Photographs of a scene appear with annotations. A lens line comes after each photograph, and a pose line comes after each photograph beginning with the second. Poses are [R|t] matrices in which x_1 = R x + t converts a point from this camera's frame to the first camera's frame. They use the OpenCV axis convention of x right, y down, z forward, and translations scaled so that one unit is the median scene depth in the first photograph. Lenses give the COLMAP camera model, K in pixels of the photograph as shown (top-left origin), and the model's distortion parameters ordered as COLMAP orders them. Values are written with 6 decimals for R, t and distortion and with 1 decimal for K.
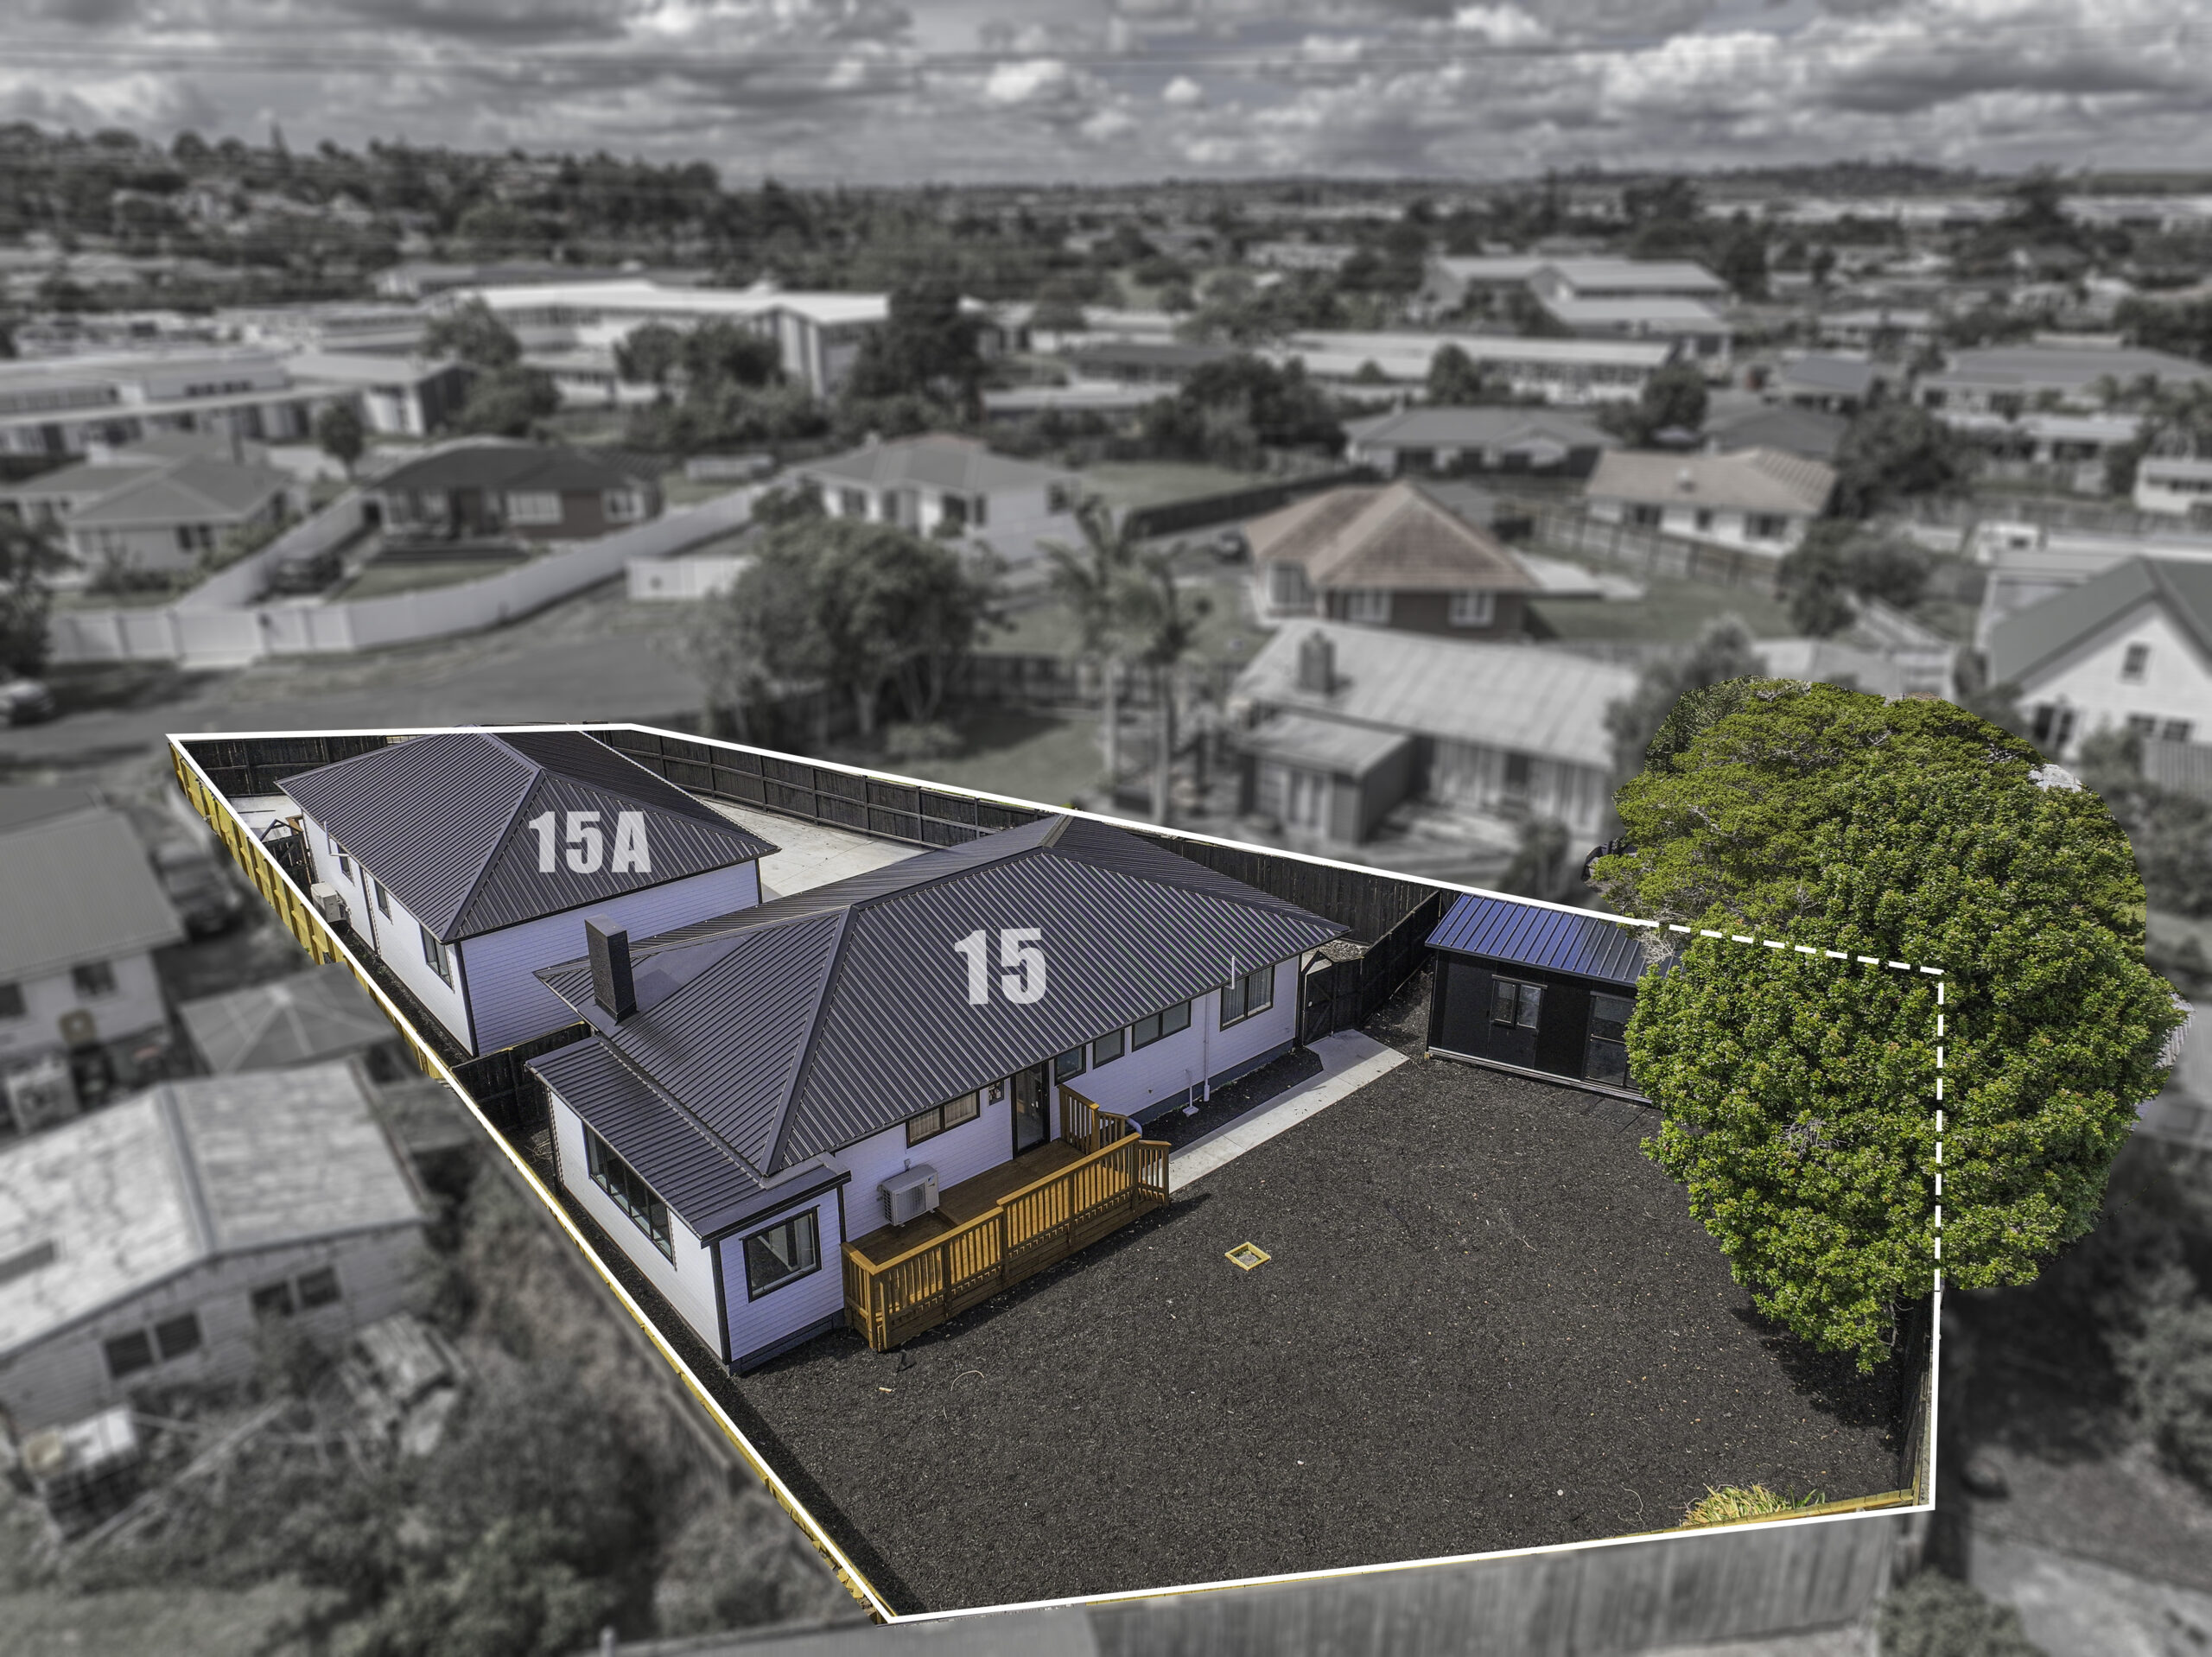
lens RADIAL K [[1558.5, 0, 1106.0], [0, 1558.5, 828.5], [0, 0, 1]] dist [-0.011159, 0.032299]
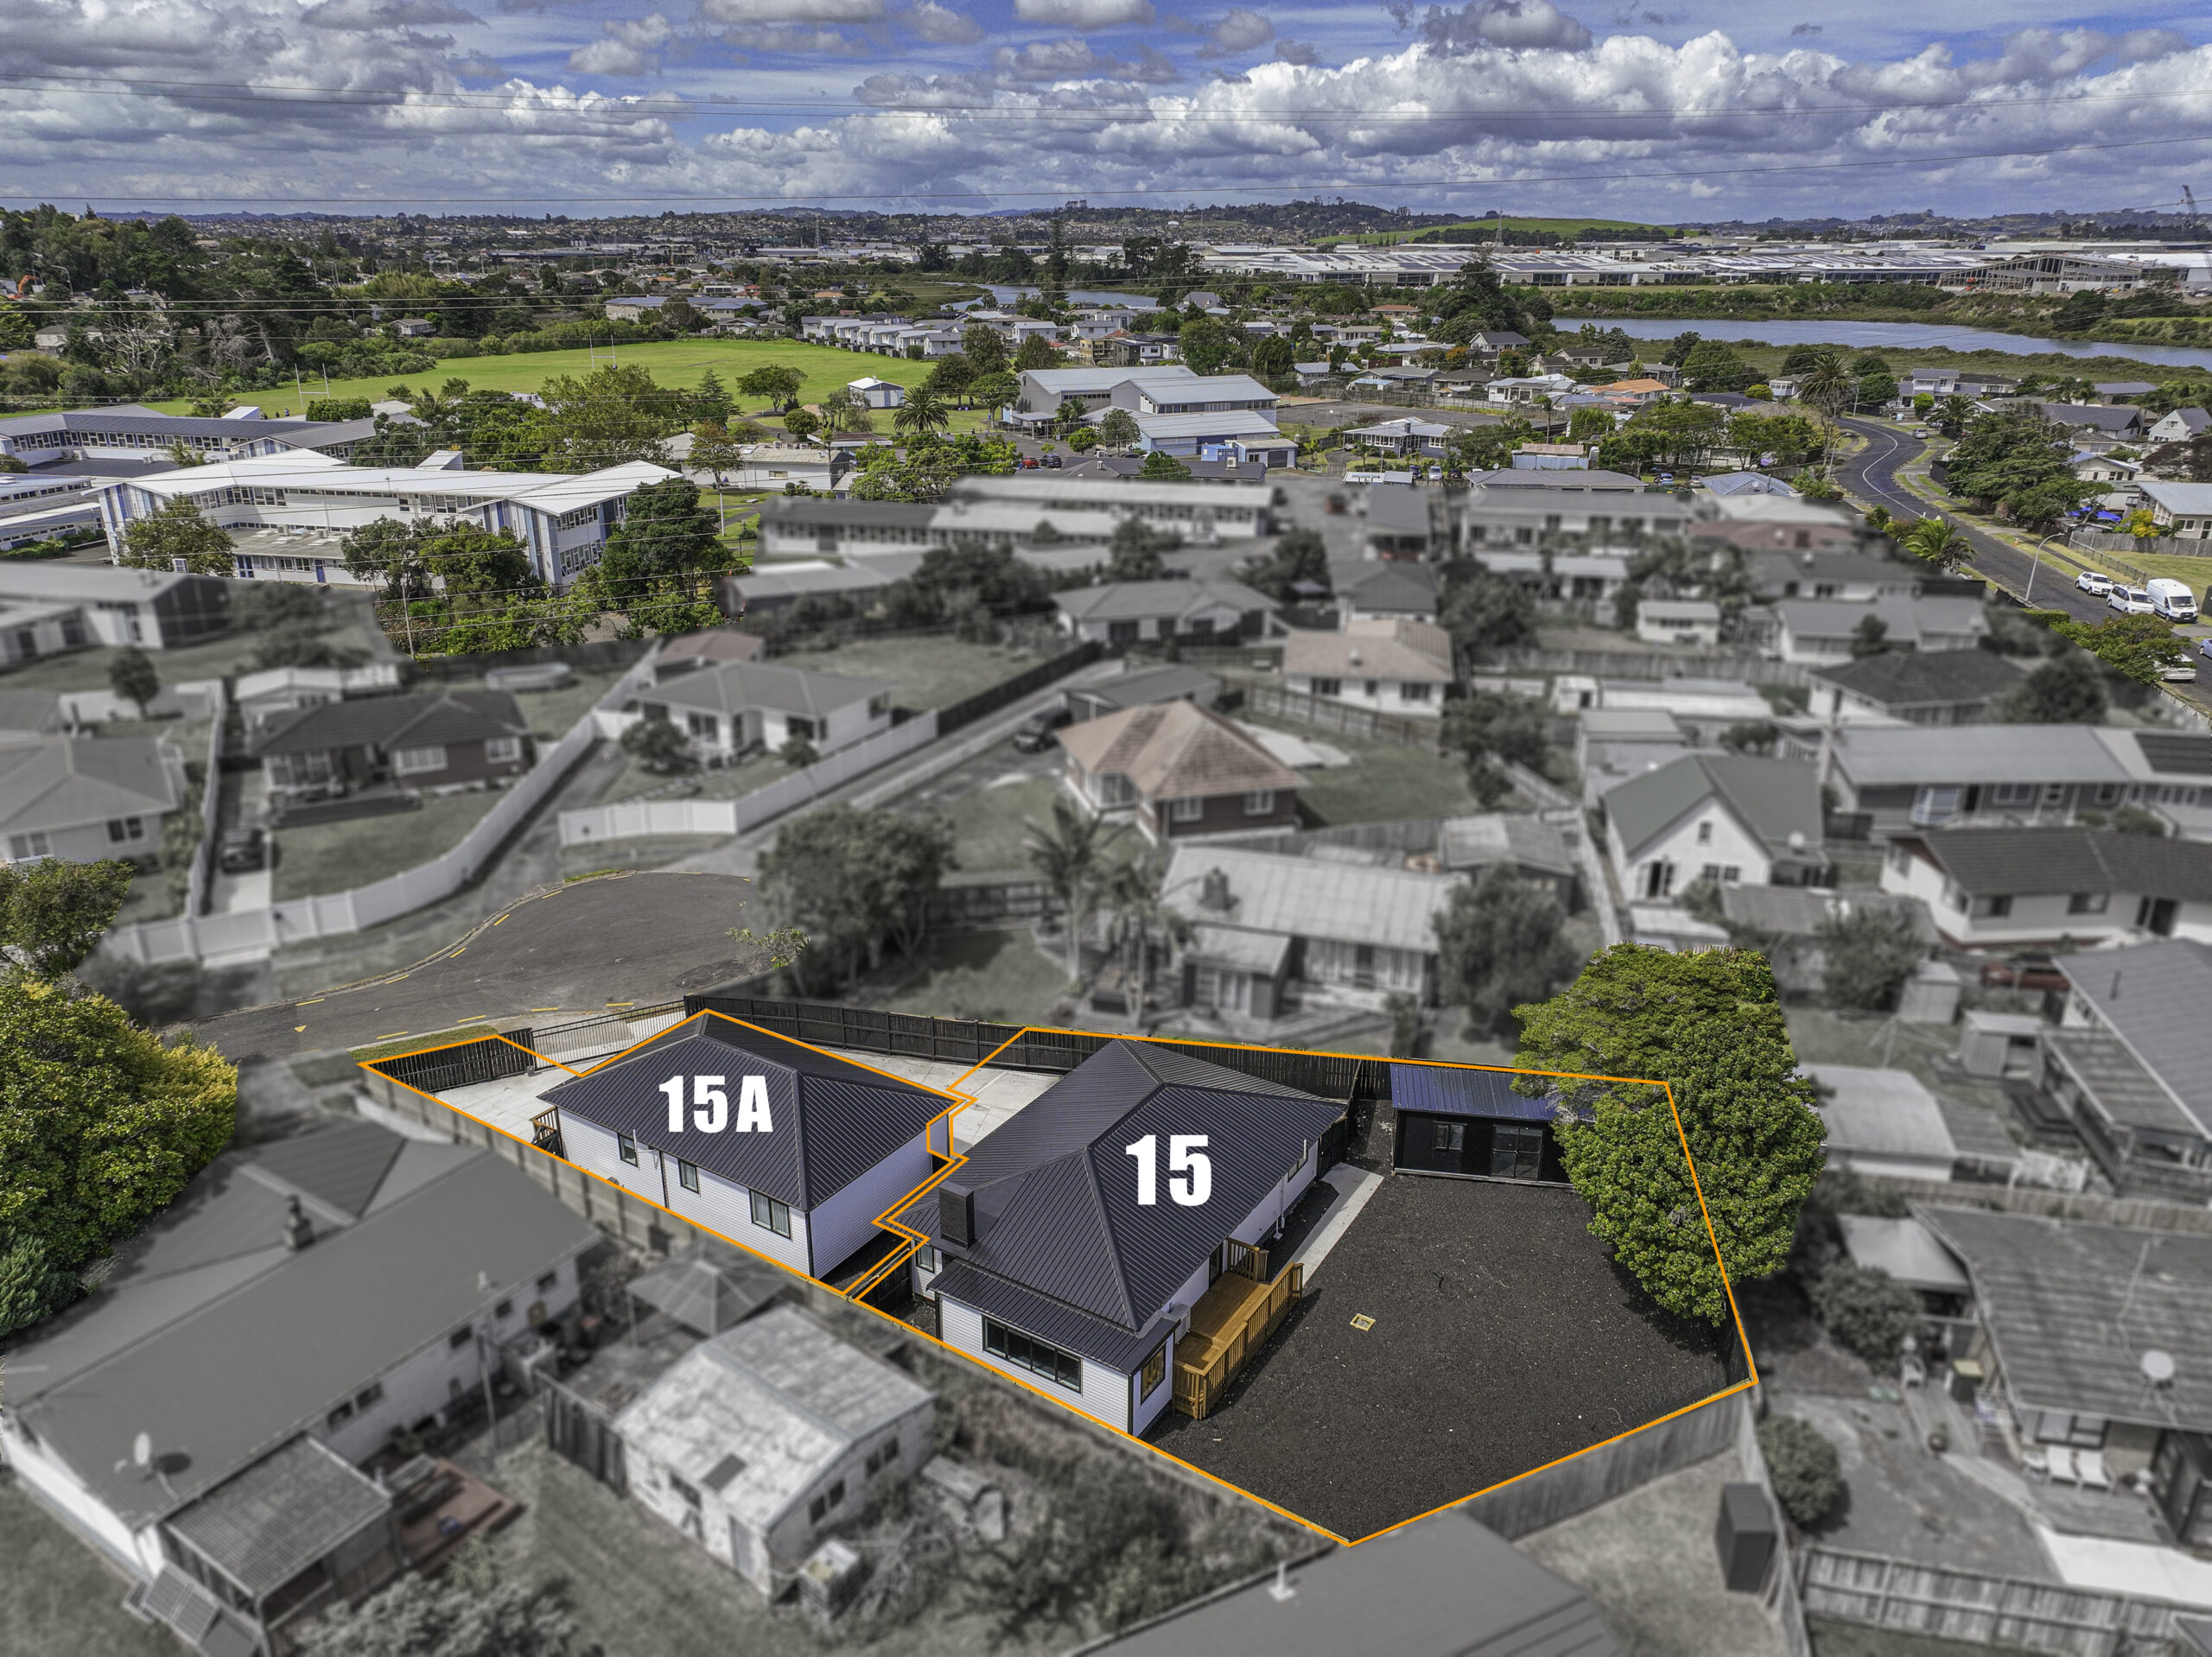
lens RADIAL K [[1556.7, 0, 1106.0], [0, 1556.7, 828.5], [0, 0, 1]] dist [0.014505, 0.001210]
pose [[0.955742, -0.101008, 0.276323, -0.353495], [0.105133, 0.994458, -0.000115, -0.174450], [-0.274780, 0.029161, 0.961065, -0.347831]]
